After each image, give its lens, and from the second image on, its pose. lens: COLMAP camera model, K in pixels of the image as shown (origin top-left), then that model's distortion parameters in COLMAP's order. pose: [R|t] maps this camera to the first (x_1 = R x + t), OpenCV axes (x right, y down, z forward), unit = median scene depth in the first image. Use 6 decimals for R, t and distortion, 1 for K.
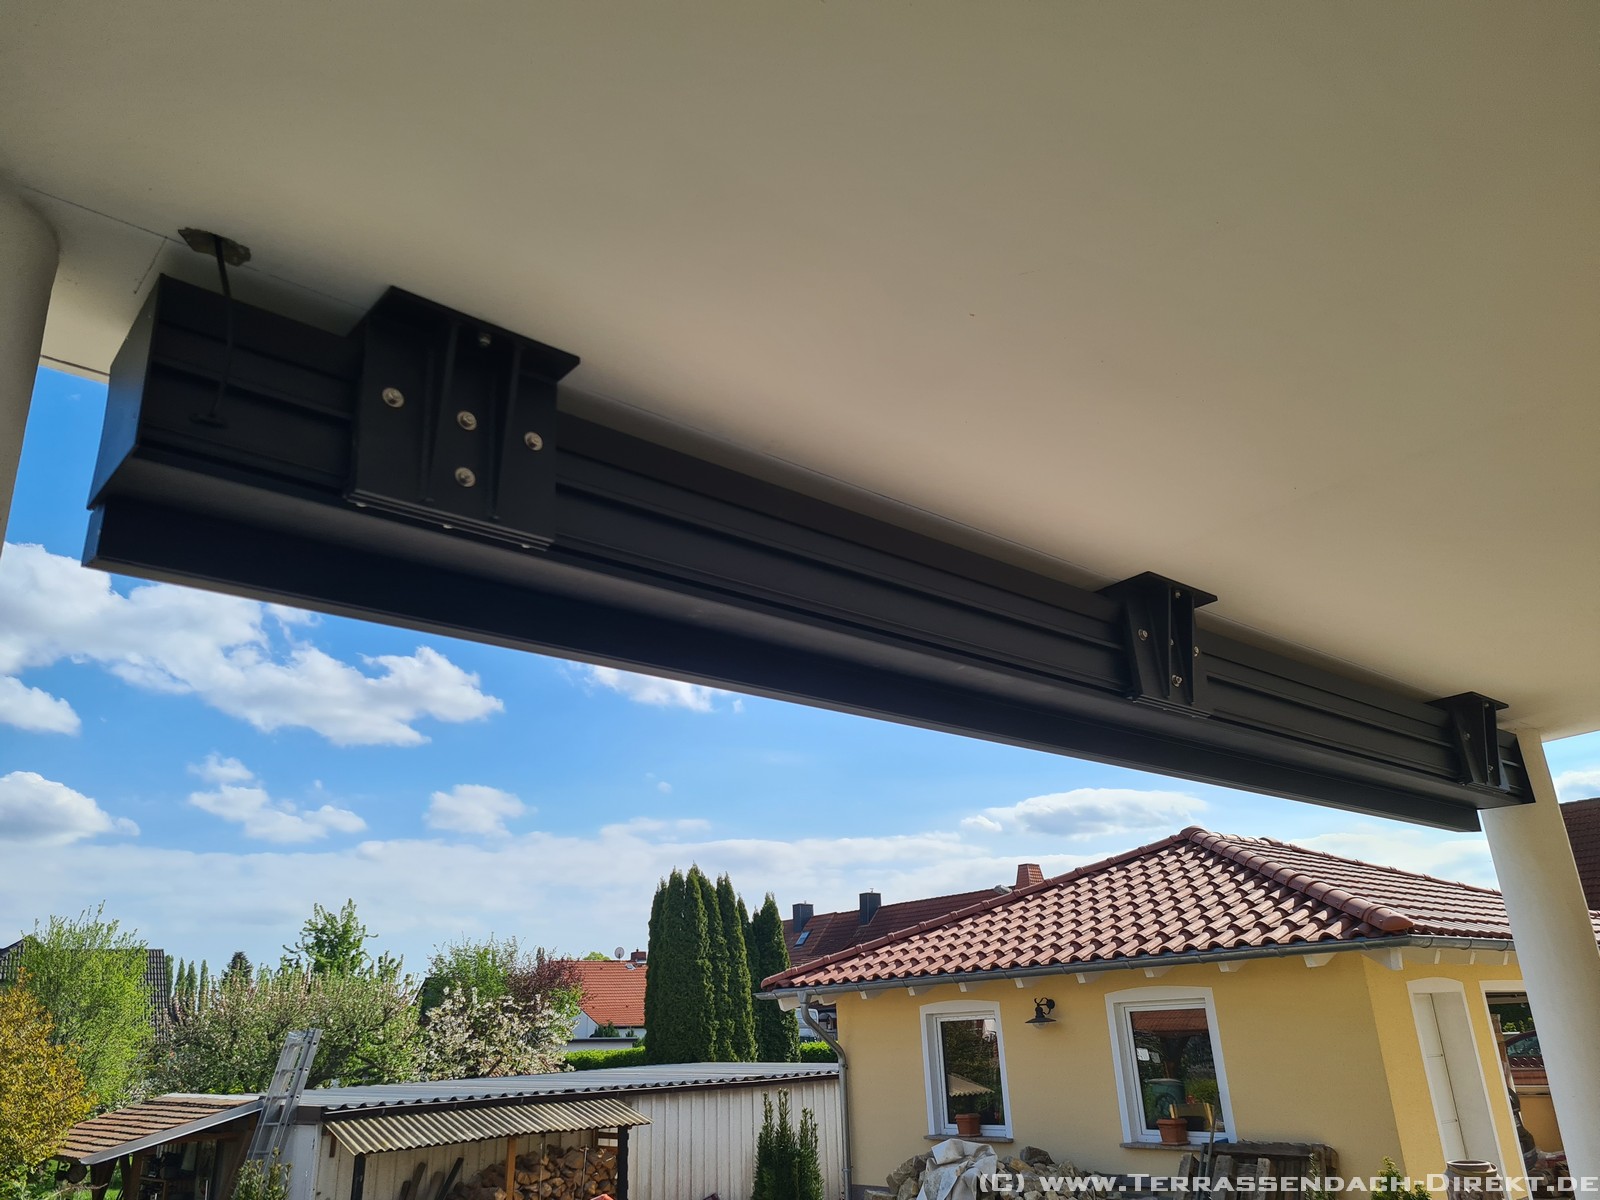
lens RADIAL K [[1192.3, 0, 800.0], [0, 1192.3, 600.0], [0, 0, 1]] dist [0.076669, -0.063744]
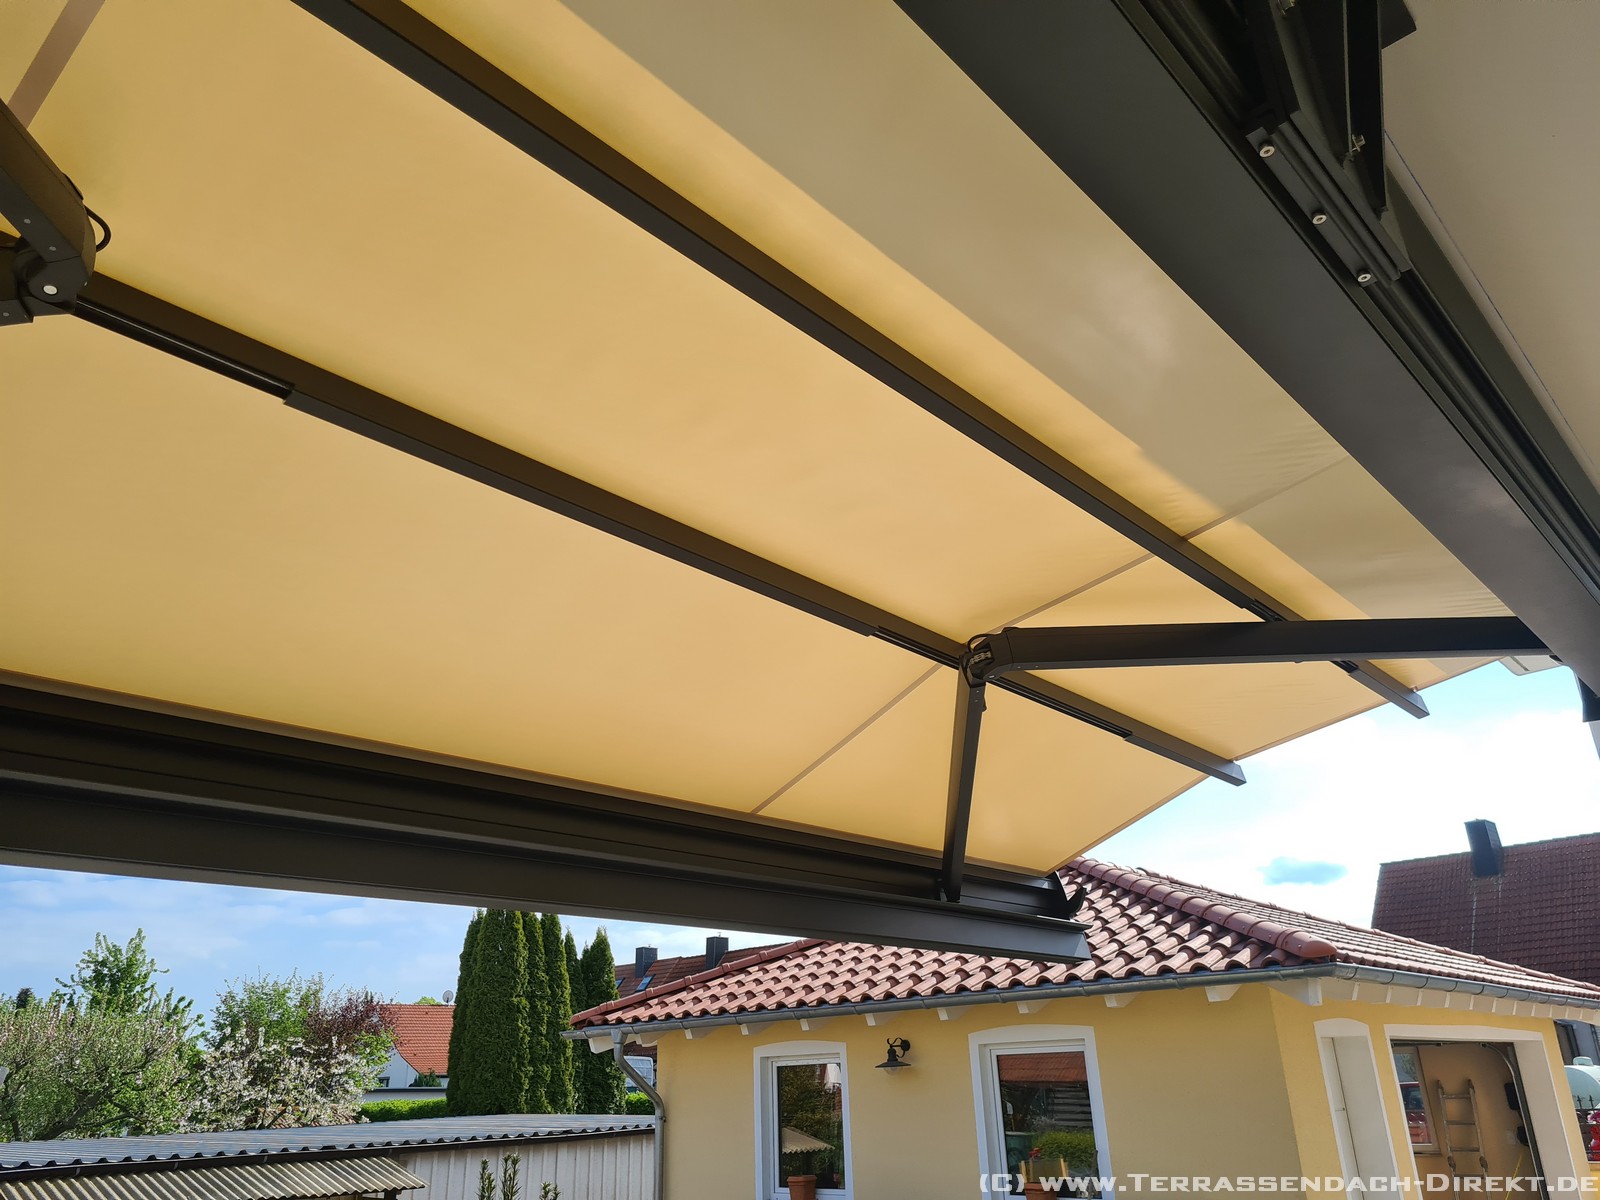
lens RADIAL K [[1185.8, 0, 797.8], [0, 1185.8, 617.5], [0, 0, 1]] dist [0.073046, -0.068789]
pose [[0.992729, 0.053237, 0.107961, 0.021470], [-0.050287, 0.998288, -0.029868, 0.053534], [-0.109367, 0.024222, 0.993706, 0.137874]]
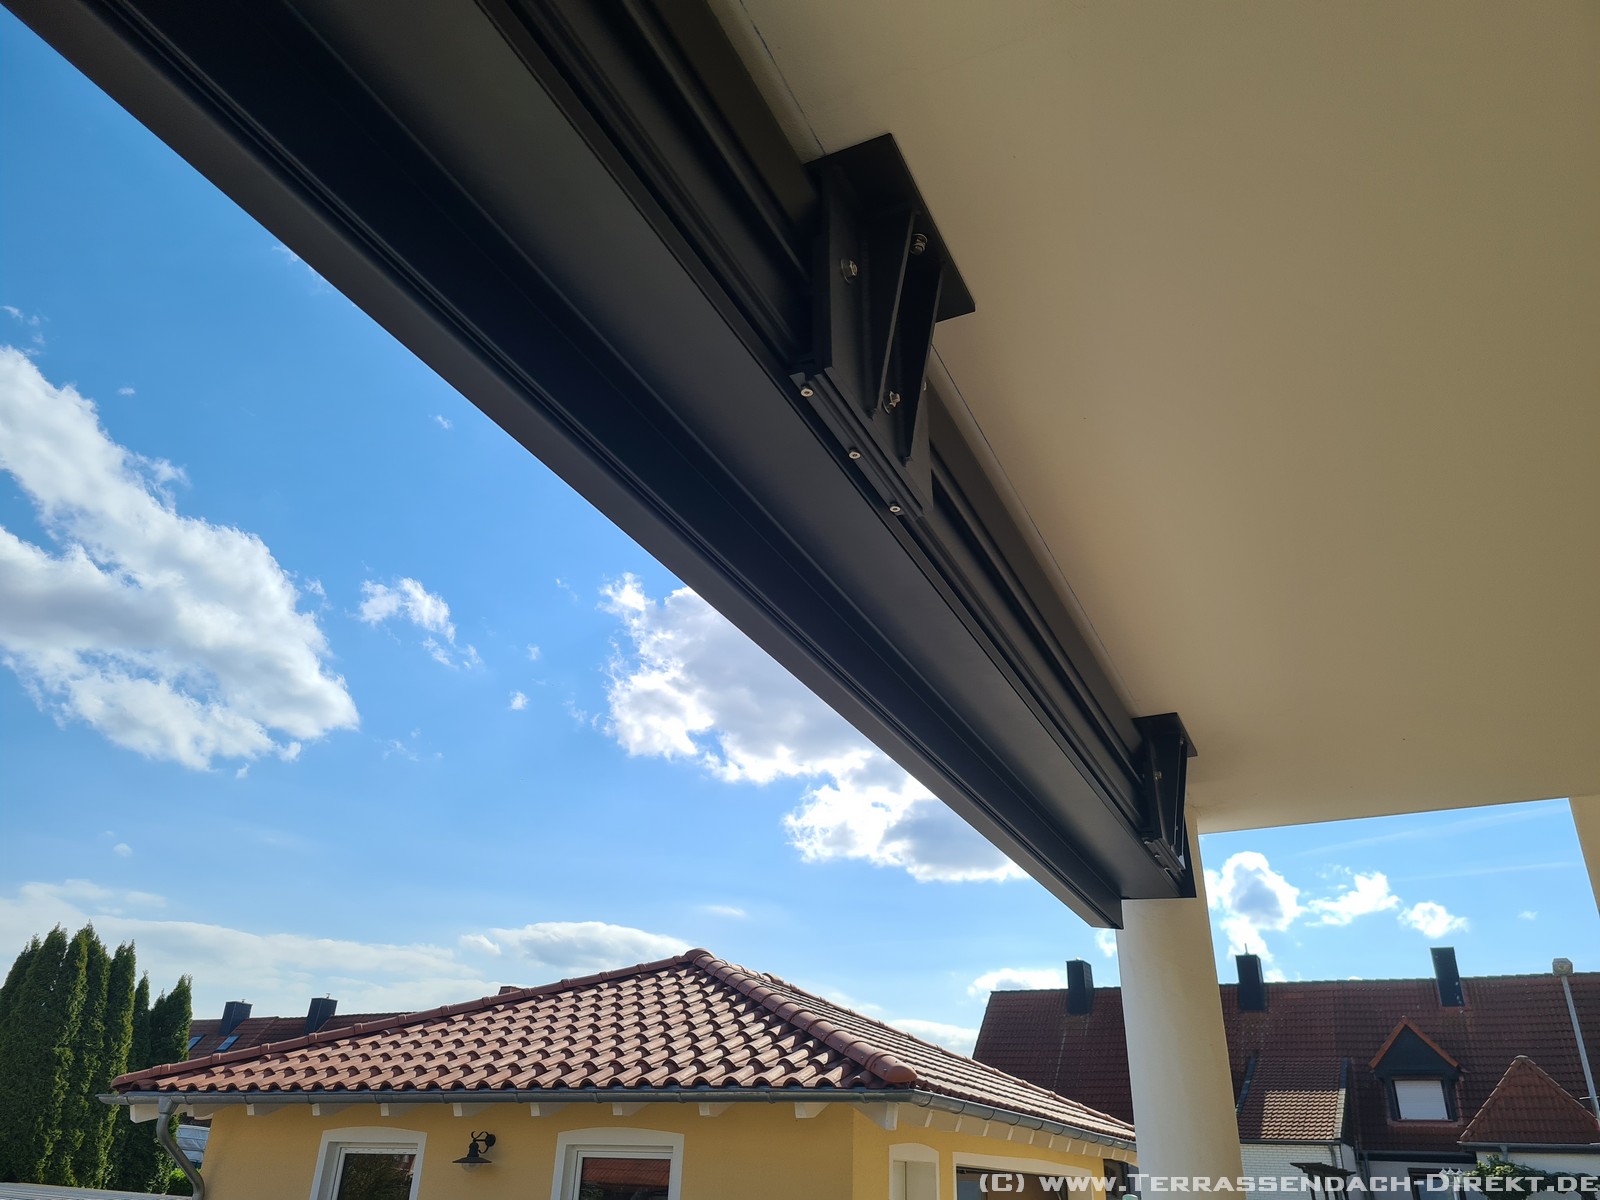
lens RADIAL K [[1180.0, 0, 799.9], [0, 1180.0, 590.9], [0, 0, 1]] dist [0.075185, -0.065740]
pose [[0.910117, 0.246430, 0.333106, 0.032818], [-0.207737, 0.966959, -0.147770, 0.046591], [-0.358515, 0.065289, 0.931238, 0.130353]]
